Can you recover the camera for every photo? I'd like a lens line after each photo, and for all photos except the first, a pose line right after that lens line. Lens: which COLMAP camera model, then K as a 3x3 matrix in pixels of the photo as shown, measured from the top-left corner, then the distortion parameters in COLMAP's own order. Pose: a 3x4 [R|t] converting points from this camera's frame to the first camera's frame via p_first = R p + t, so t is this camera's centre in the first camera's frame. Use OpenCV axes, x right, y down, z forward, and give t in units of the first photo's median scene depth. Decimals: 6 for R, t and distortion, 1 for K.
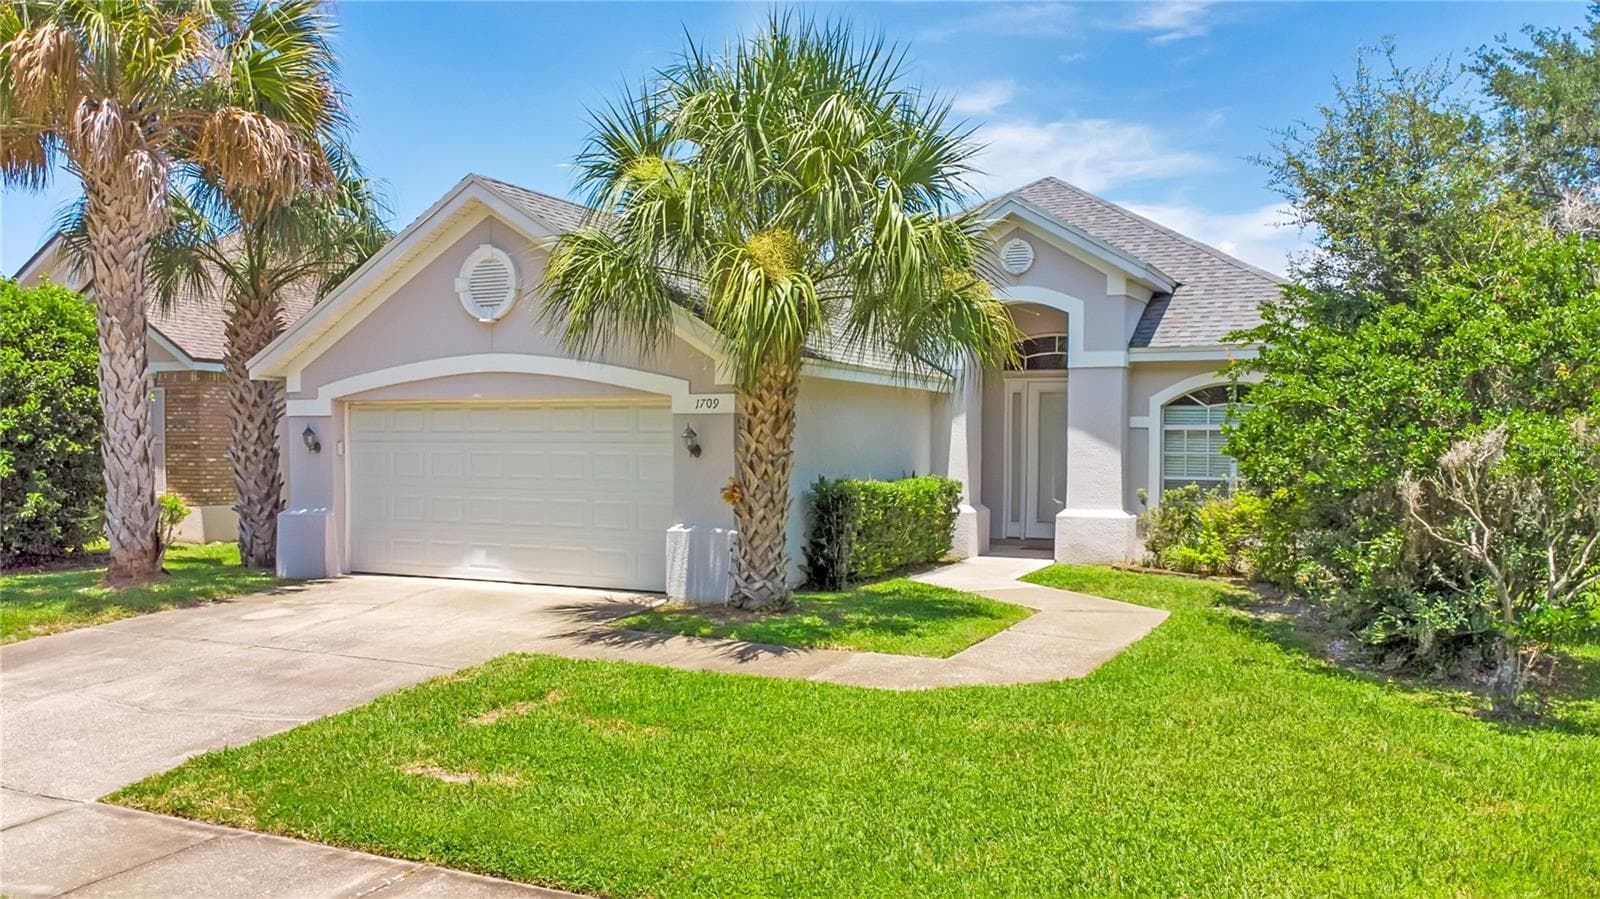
lens RADIAL K [[1294.7, 0, 816.5], [0, 1294.7, 447.0], [0, 0, 1]] dist [0.037470, -0.000128]
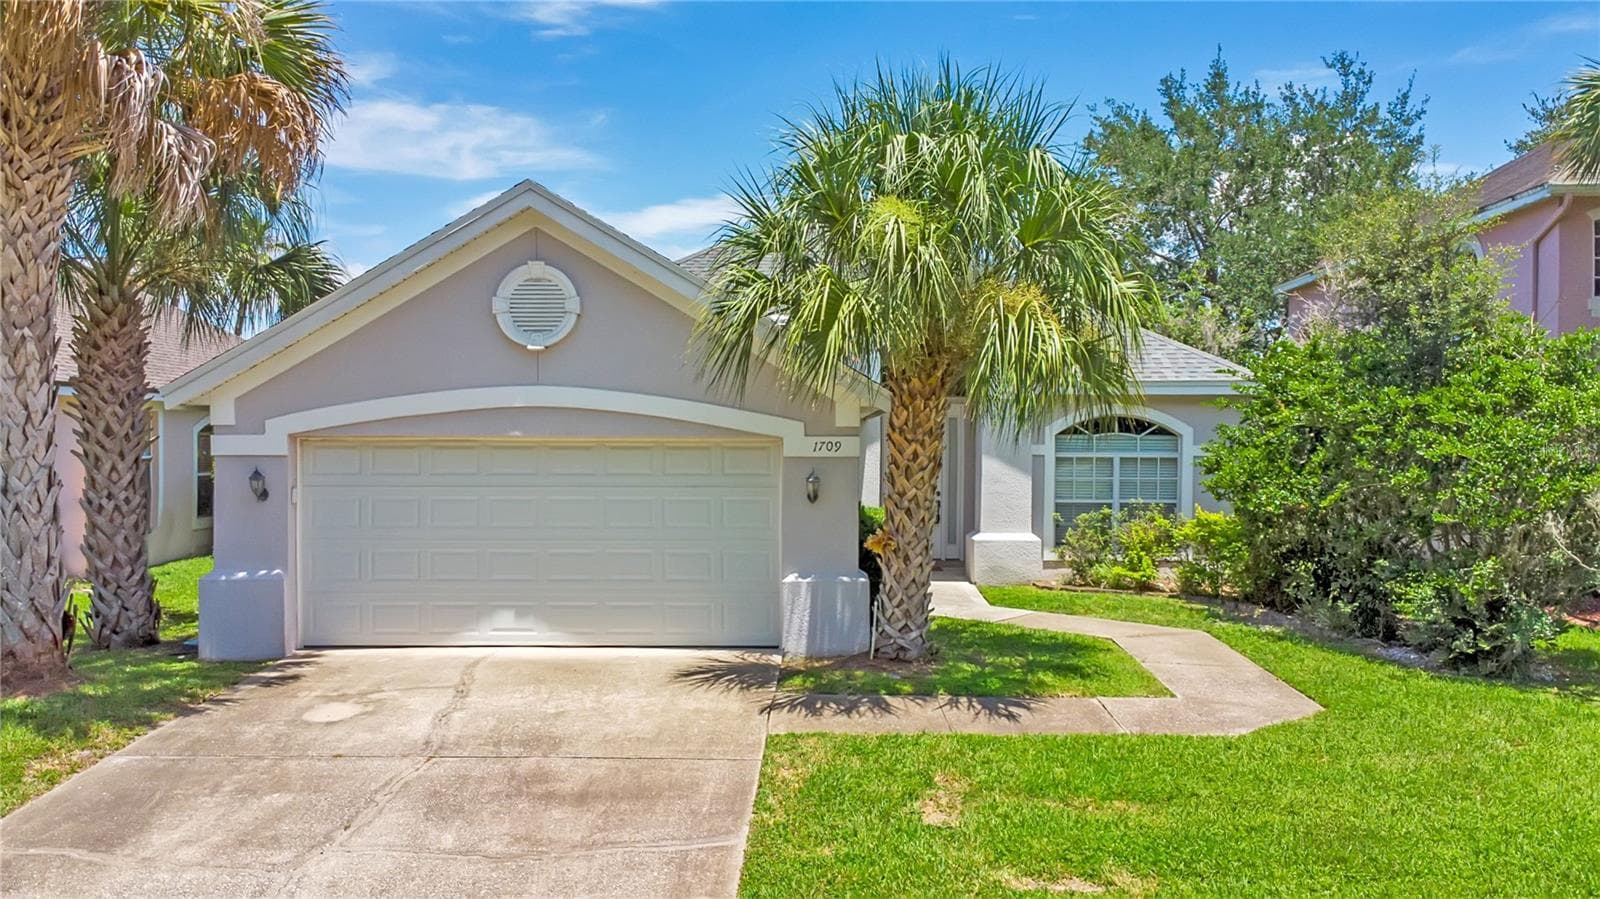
lens RADIAL K [[1294.7, 0, 816.5], [0, 1294.7, 447.0], [0, 0, 1]] dist [0.037470, -0.000128]
pose [[0.896745, -0.007014, 0.442492, -0.458827], [0.003611, 0.999957, 0.008533, -0.036805], [-0.442533, -0.006054, 0.896732, 0.132890]]
